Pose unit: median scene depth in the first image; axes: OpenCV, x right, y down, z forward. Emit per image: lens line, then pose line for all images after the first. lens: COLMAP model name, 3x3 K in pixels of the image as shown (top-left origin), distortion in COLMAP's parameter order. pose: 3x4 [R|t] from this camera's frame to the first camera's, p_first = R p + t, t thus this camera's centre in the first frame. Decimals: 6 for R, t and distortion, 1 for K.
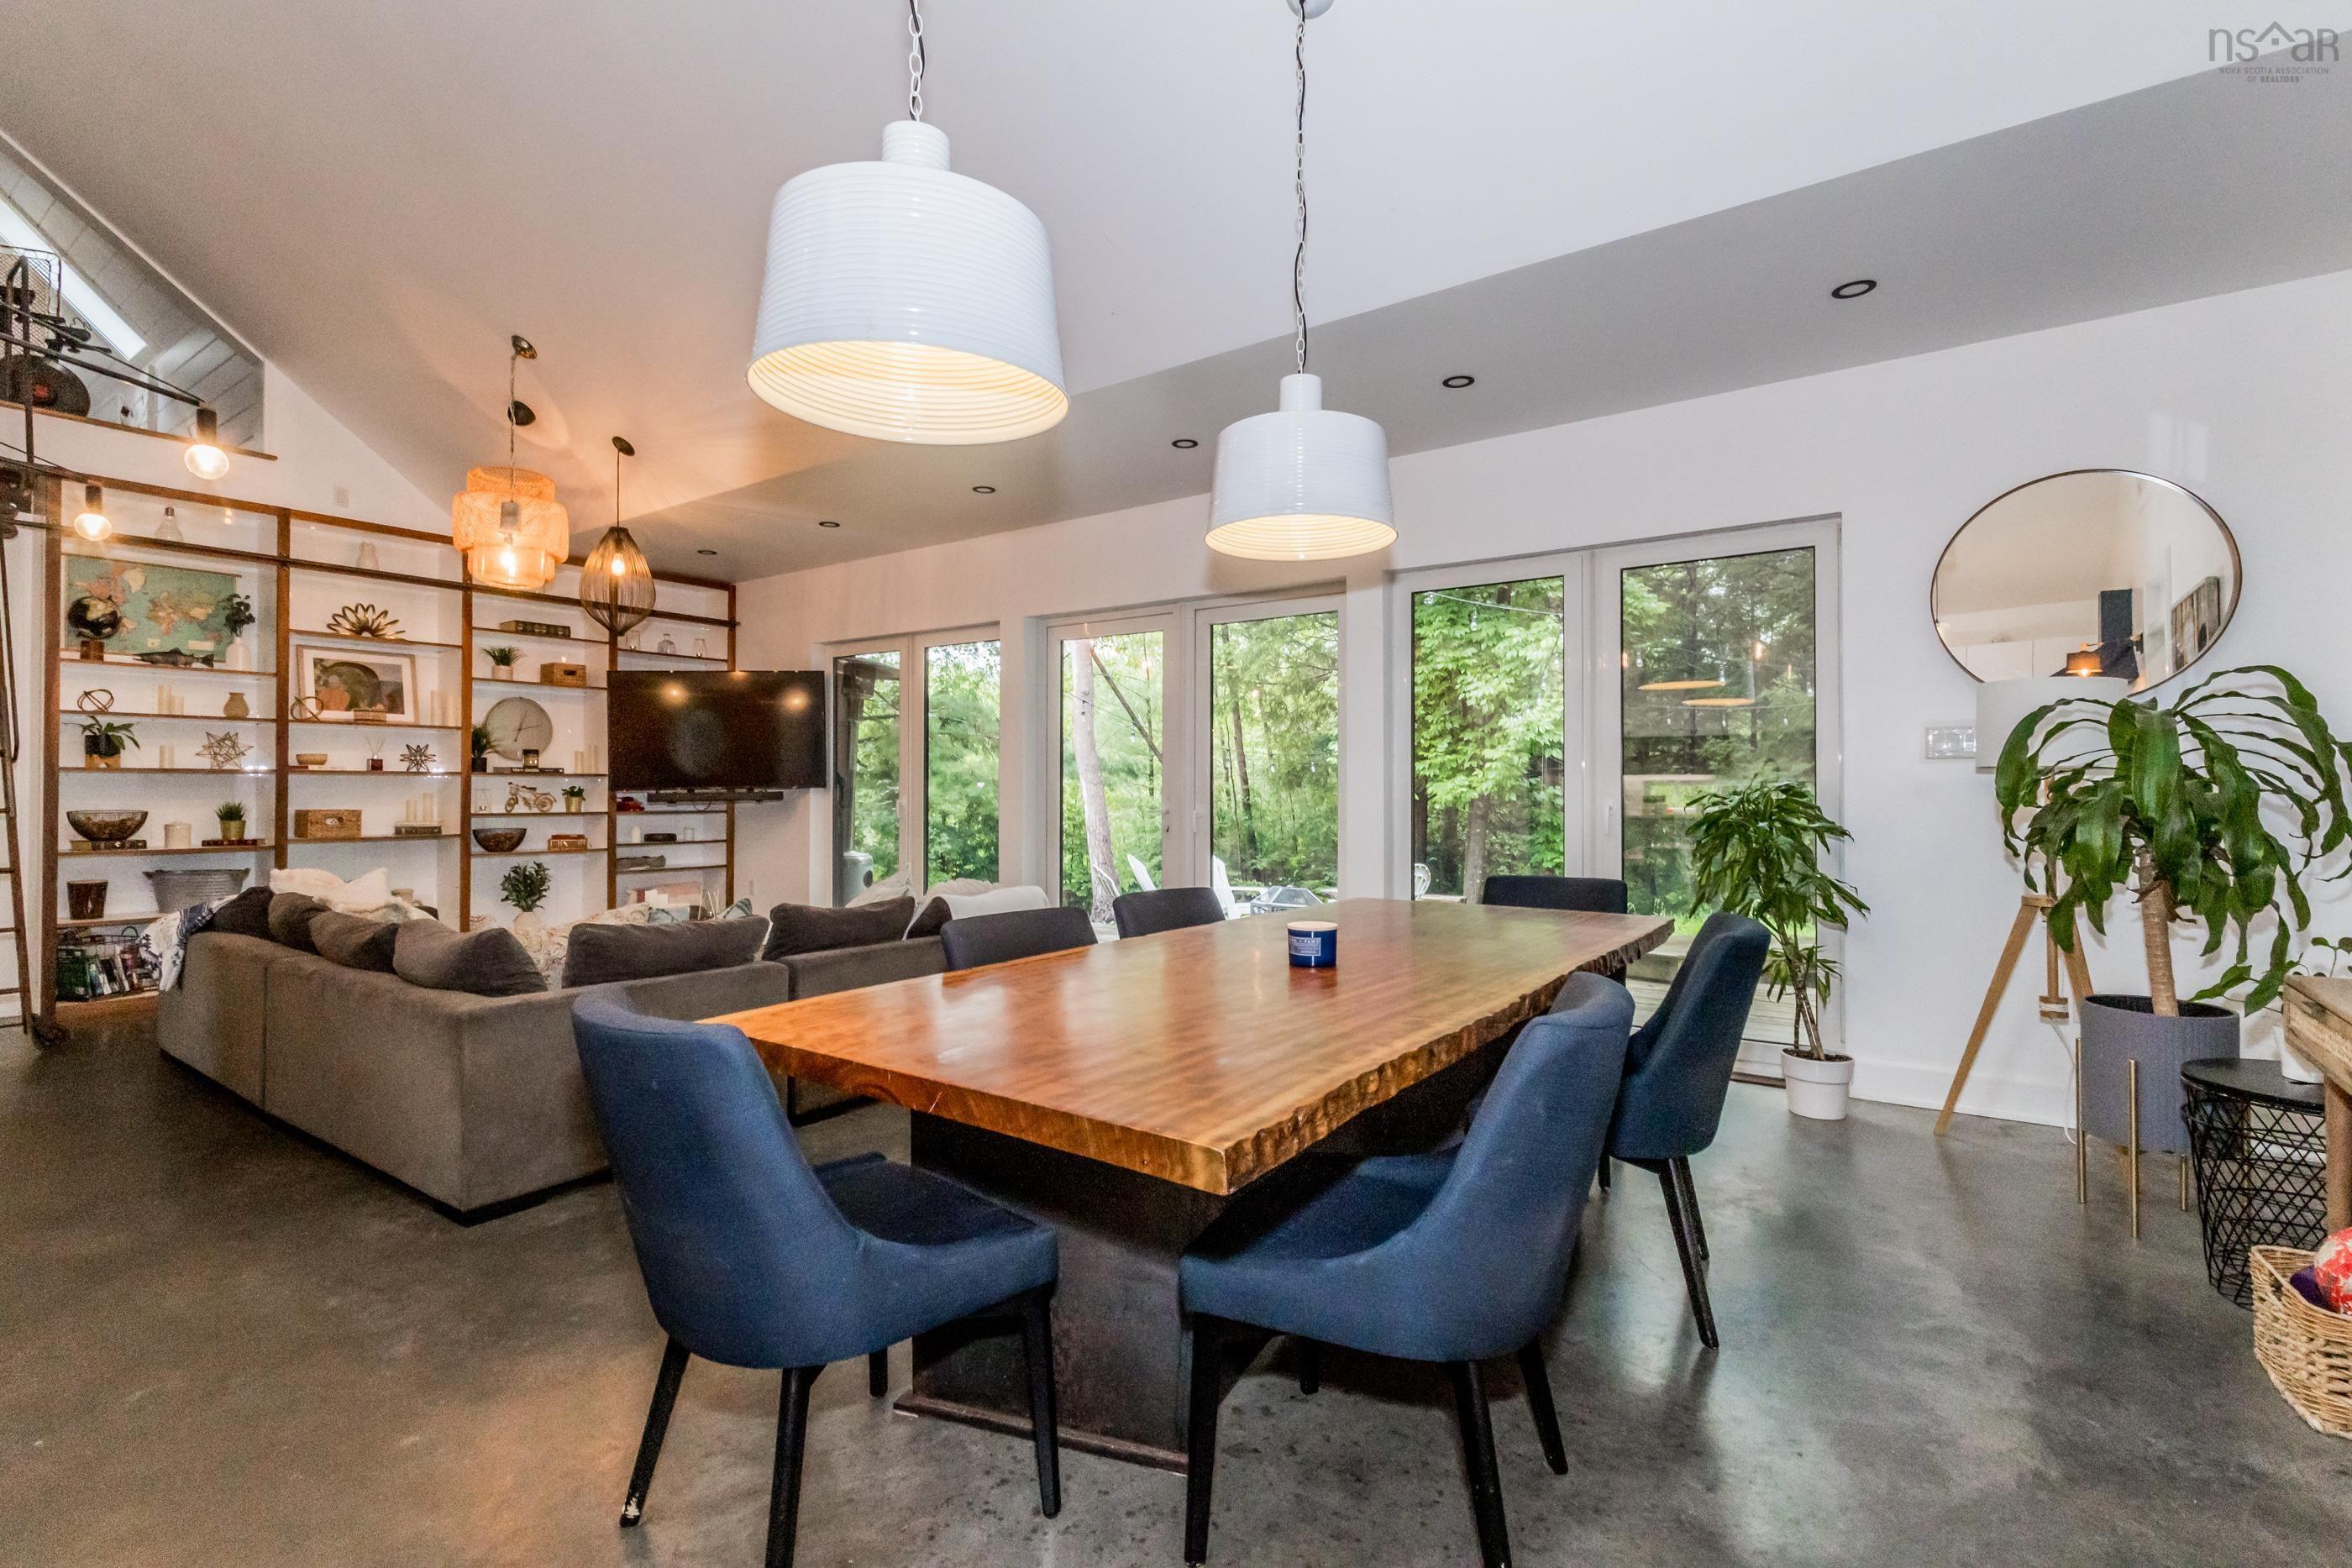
lens RADIAL K [[1062.9, 0, 1176.0], [0, 1062.9, 784.0], [0, 0, 1]] dist [-0.000608, -0.000217]
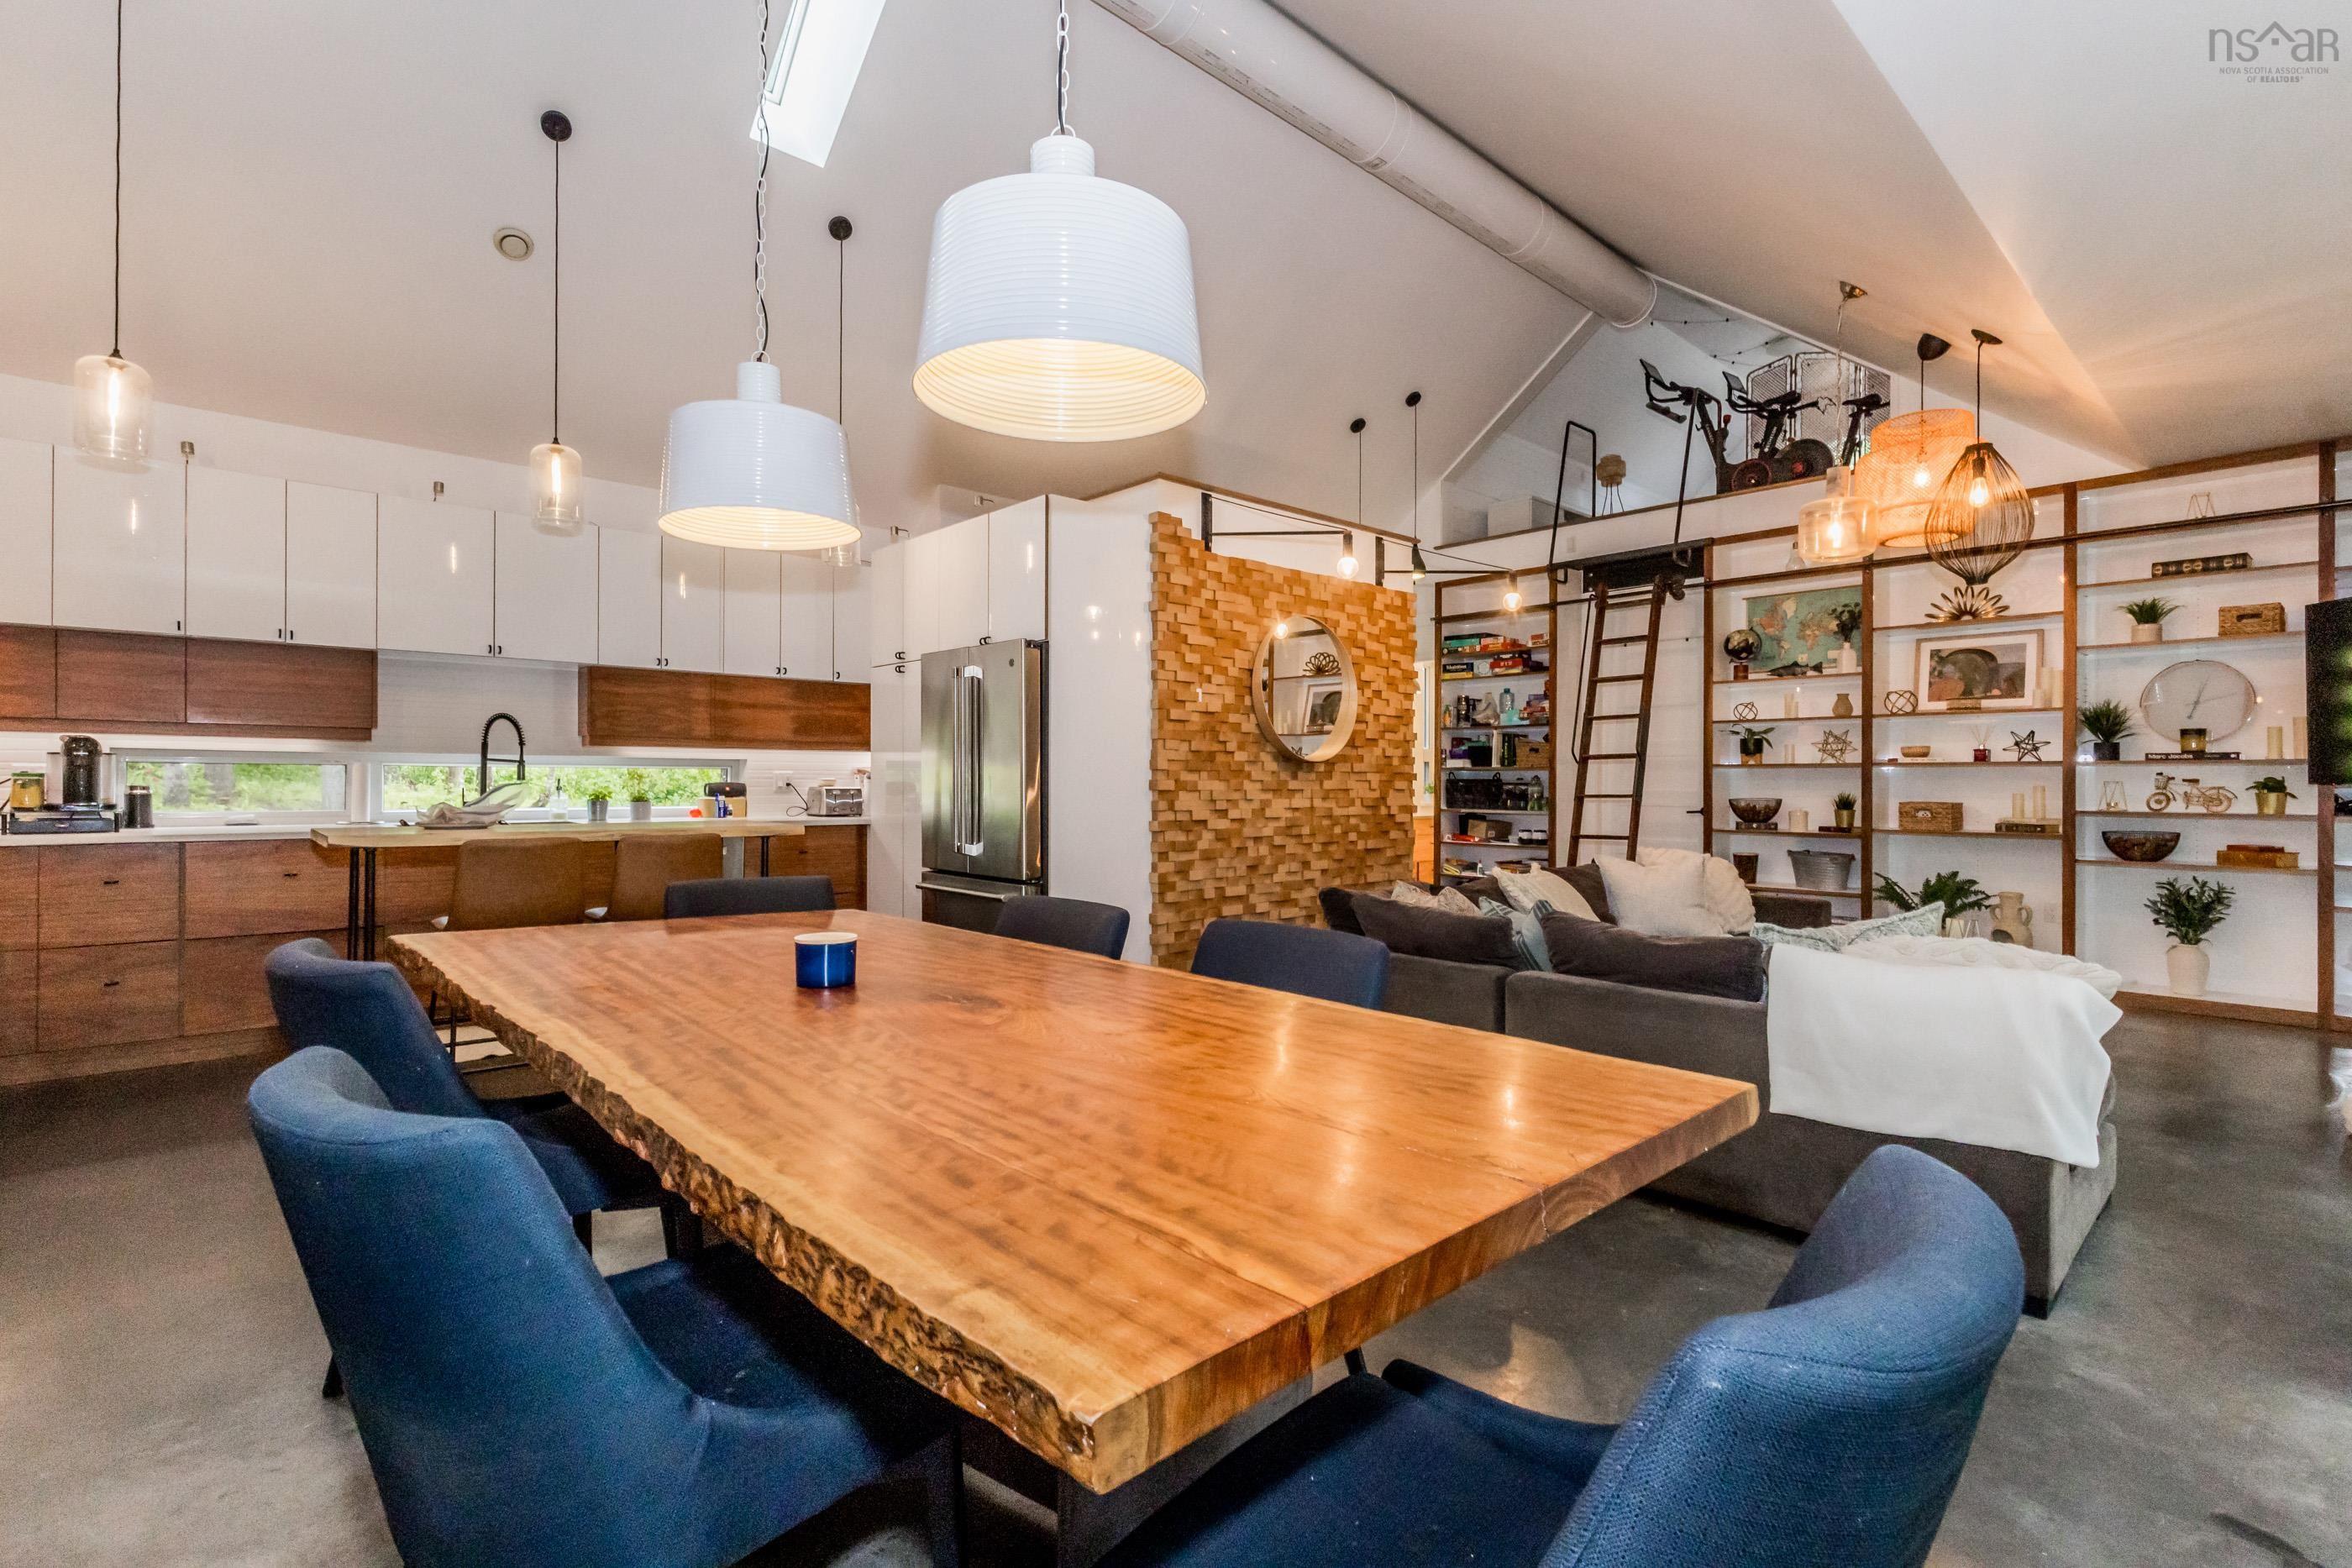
lens RADIAL K [[1099.2, 0, 1157.1], [0, 1099.2, 782.0], [0, 0, 1]] dist [-0.002367, -0.000105]
pose [[-0.228177, 0.001231, -0.973619, 0.347649], [0.005184, 0.999987, 0.000049, 0.001535], [0.973606, -0.005036, -0.228180, 0.512938]]
